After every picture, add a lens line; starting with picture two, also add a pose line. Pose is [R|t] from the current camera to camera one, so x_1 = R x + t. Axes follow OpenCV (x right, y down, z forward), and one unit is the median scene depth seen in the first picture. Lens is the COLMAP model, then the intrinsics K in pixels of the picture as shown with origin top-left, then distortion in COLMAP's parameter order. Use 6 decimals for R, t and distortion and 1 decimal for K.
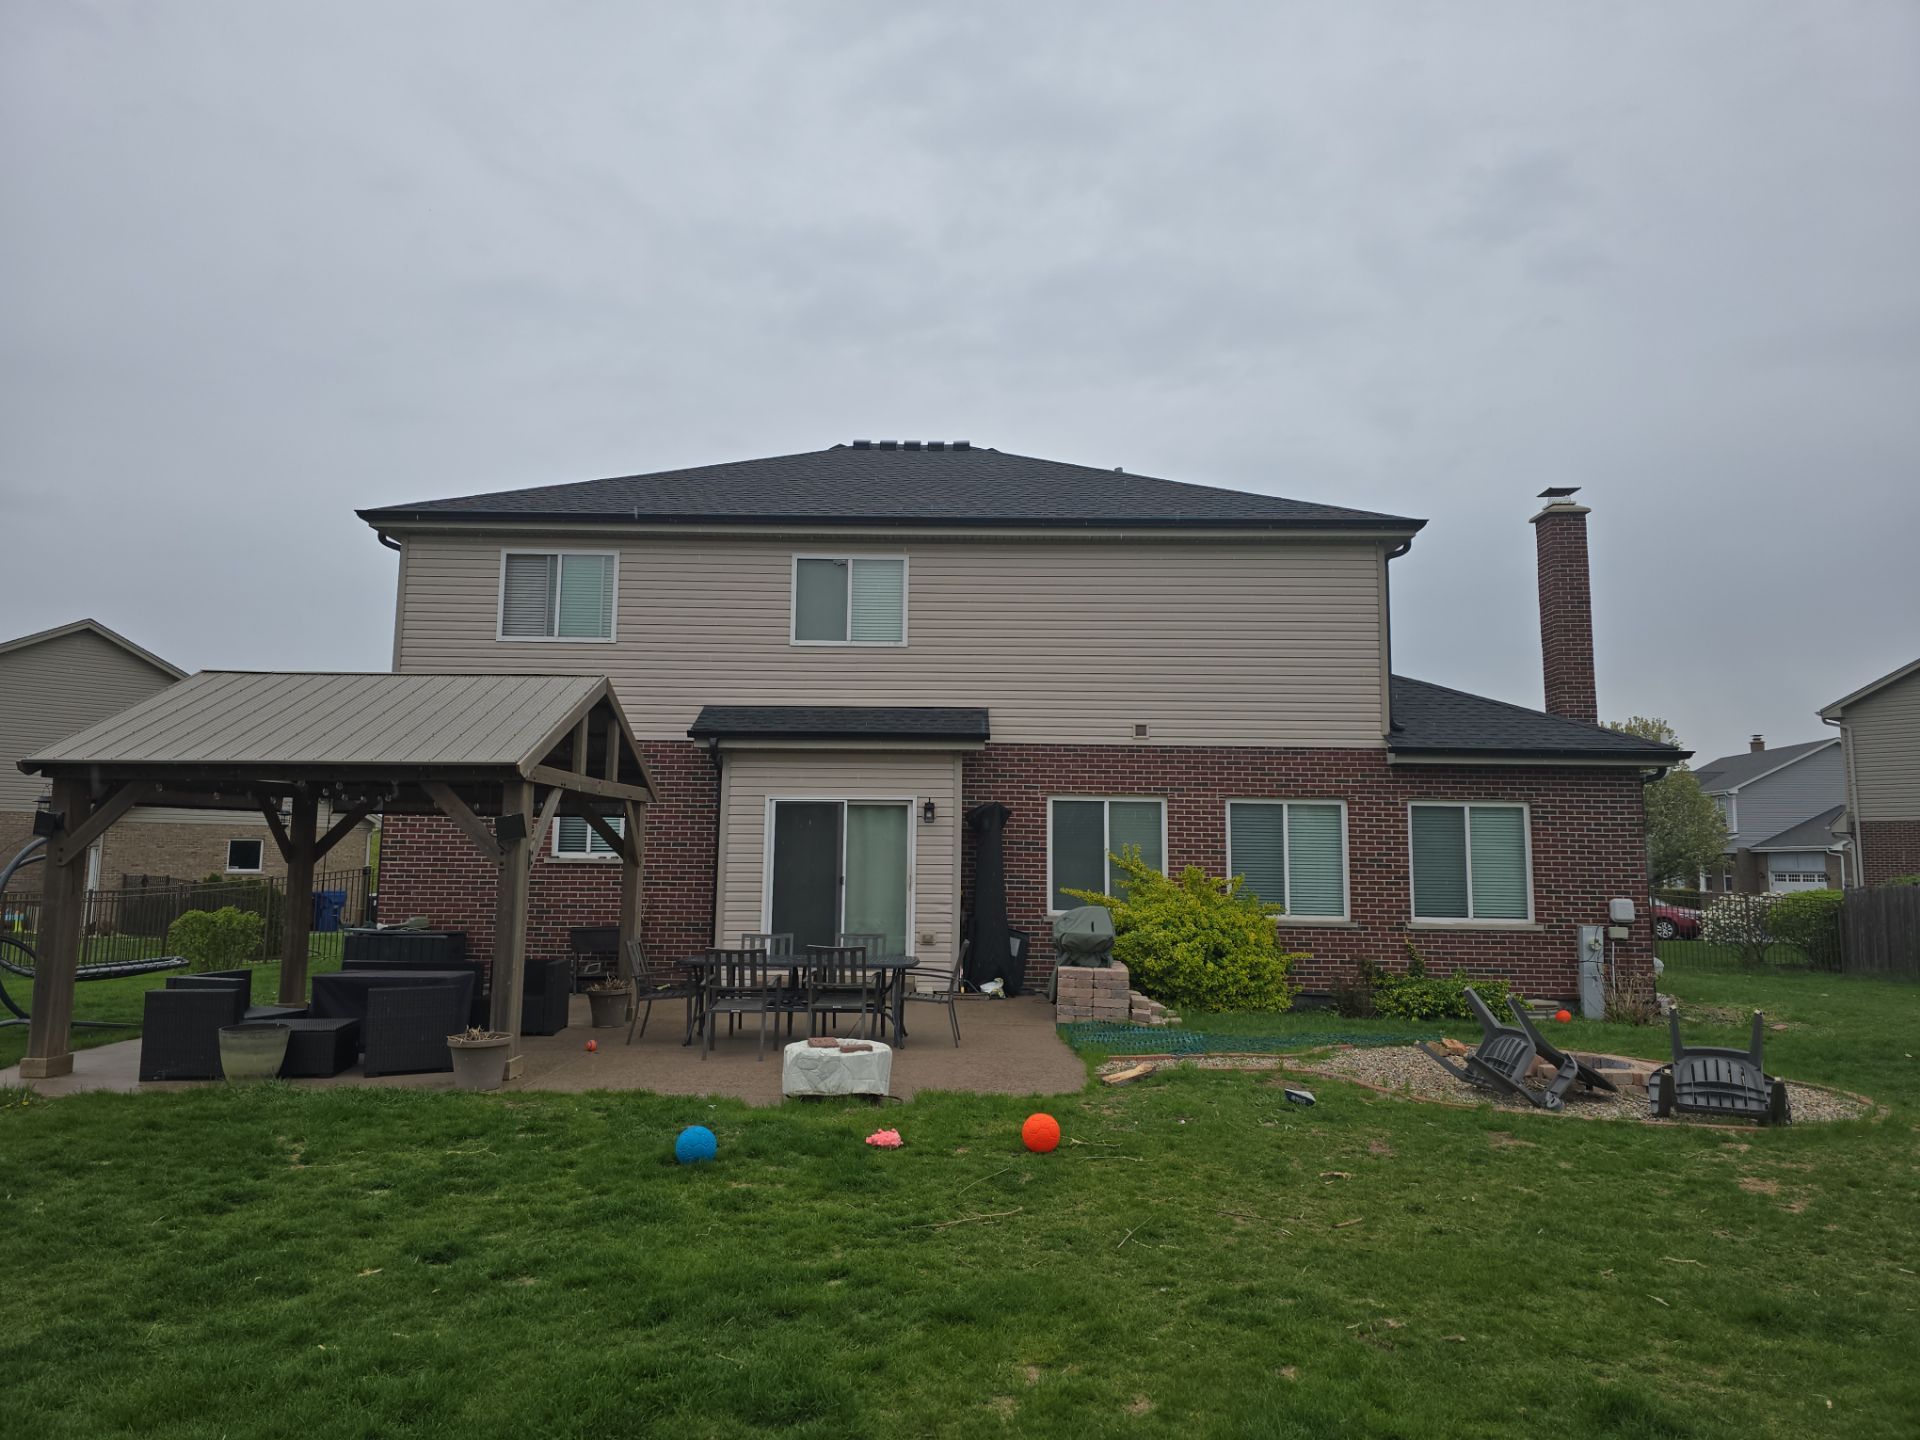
lens RADIAL K [[1262.6, 0, 960.5], [0, 1262.6, 695.5], [0, 0, 1]] dist [0.064316, -0.057831]
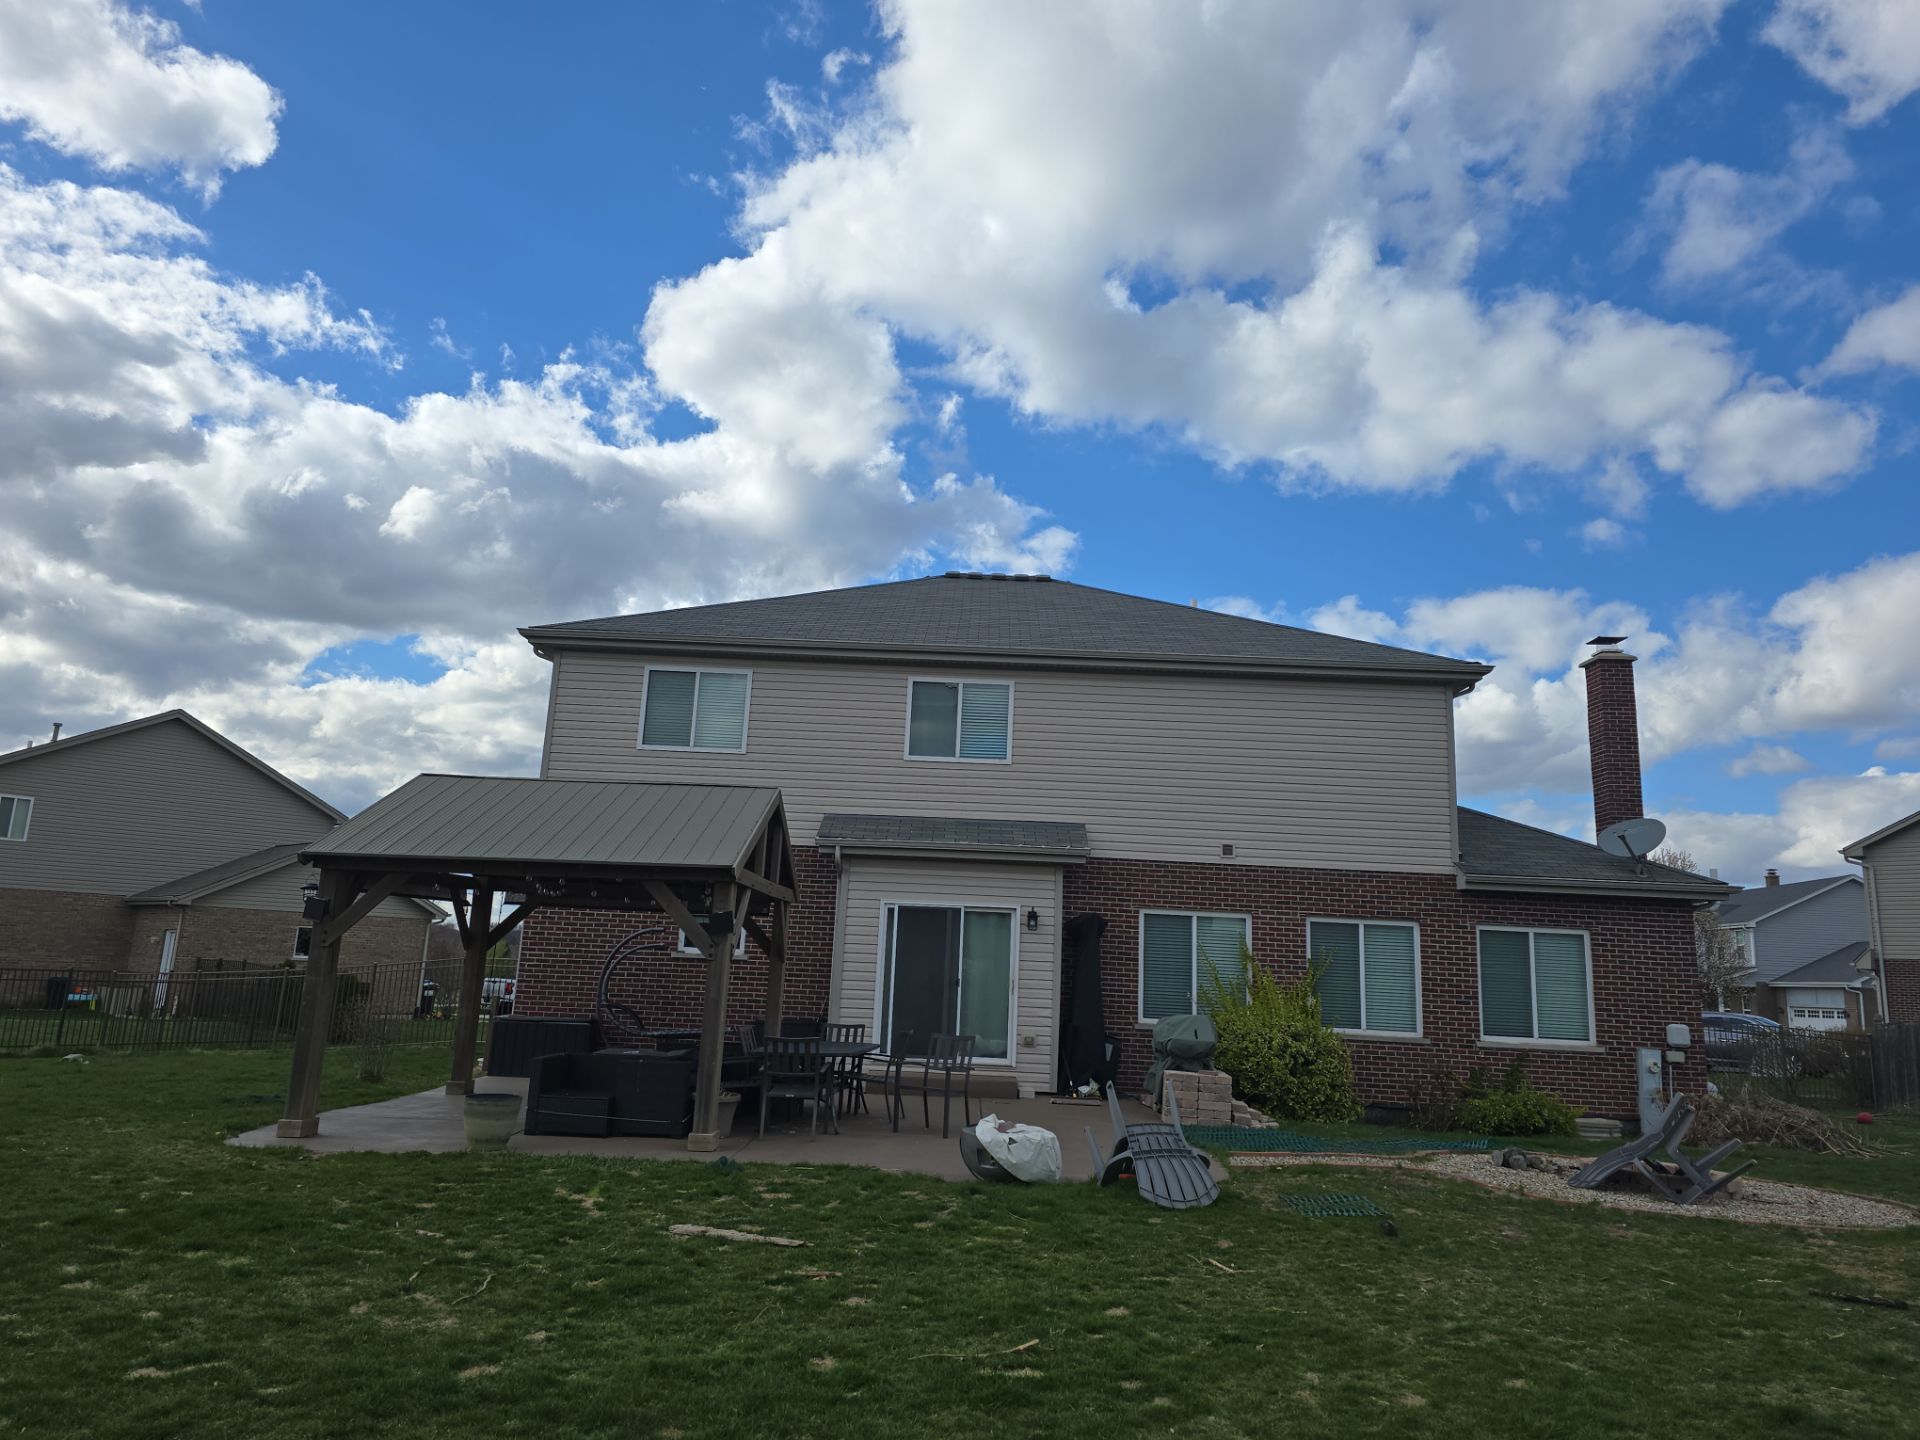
lens RADIAL K [[1262.6, 0, 960.5], [0, 1262.6, 695.5], [0, 0, 1]] dist [0.064316, -0.057831]
pose [[0.999531, 0.030478, -0.002911, -0.085762], [-0.030615, 0.996041, -0.083452, -0.006534], [0.000356, 0.083502, 0.996508, -0.087542]]
